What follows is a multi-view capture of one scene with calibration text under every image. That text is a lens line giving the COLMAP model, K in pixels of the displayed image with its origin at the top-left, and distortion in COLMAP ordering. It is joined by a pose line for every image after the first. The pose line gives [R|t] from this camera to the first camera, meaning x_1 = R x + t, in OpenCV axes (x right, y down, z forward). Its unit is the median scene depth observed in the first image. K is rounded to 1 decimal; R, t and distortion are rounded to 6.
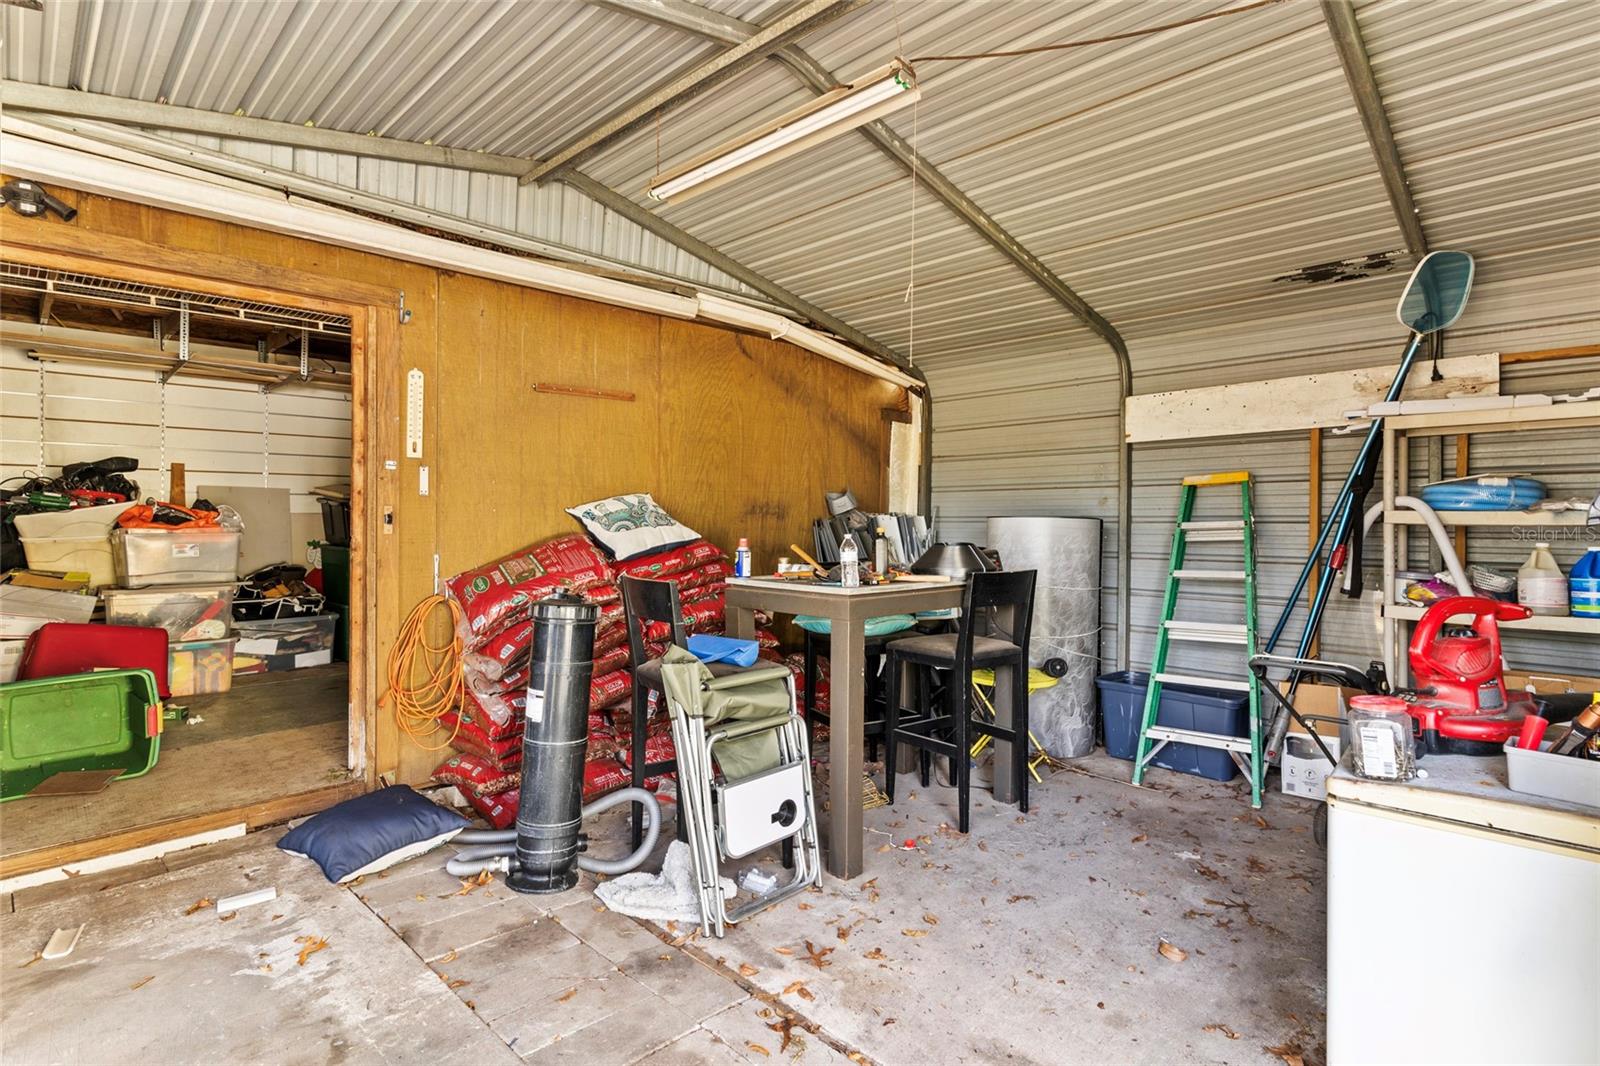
lens RADIAL K [[780.9, 0, 803.6], [0, 780.9, 522.2], [0, 0, 1]] dist [0.002295, -0.001106]
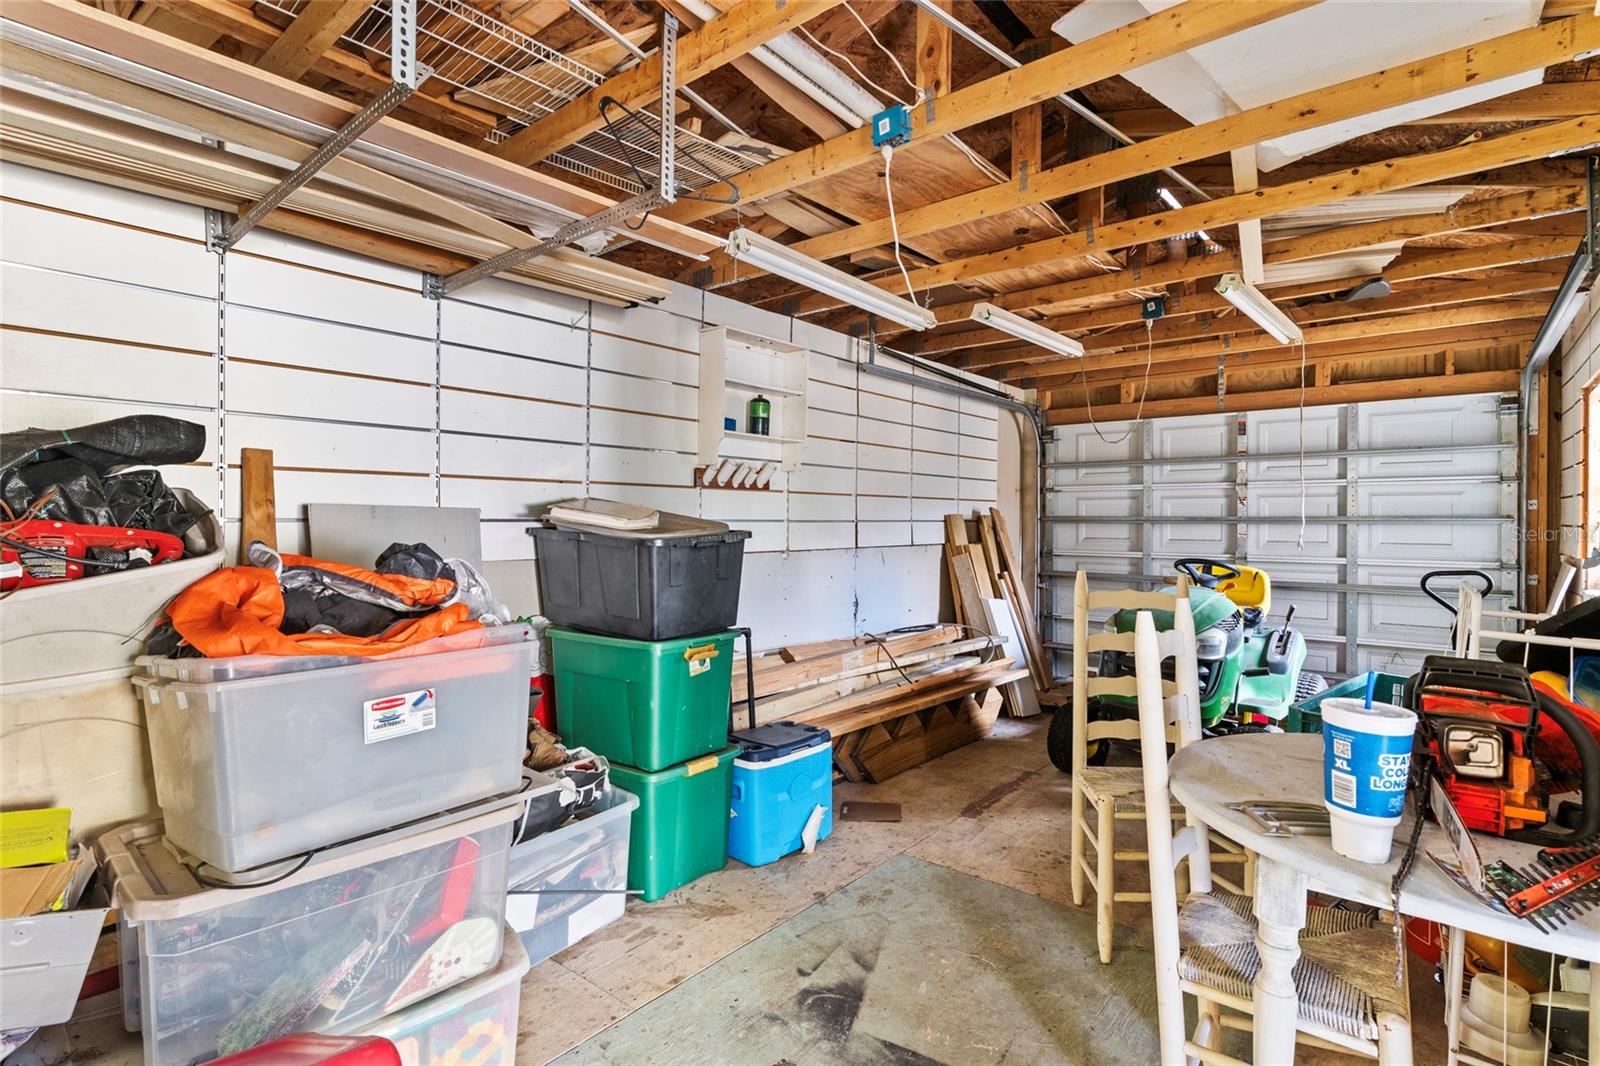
lens RADIAL K [[780.9, 0, 798.1], [0, 780.9, 534.7], [0, 0, 1]] dist [0.002295, -0.001106]
pose [[0.995373, -0.007944, 0.095762, -0.650296], [0.007660, 0.999965, 0.003330, -0.034648], [-0.095785, -0.002581, 0.995399, 0.663515]]
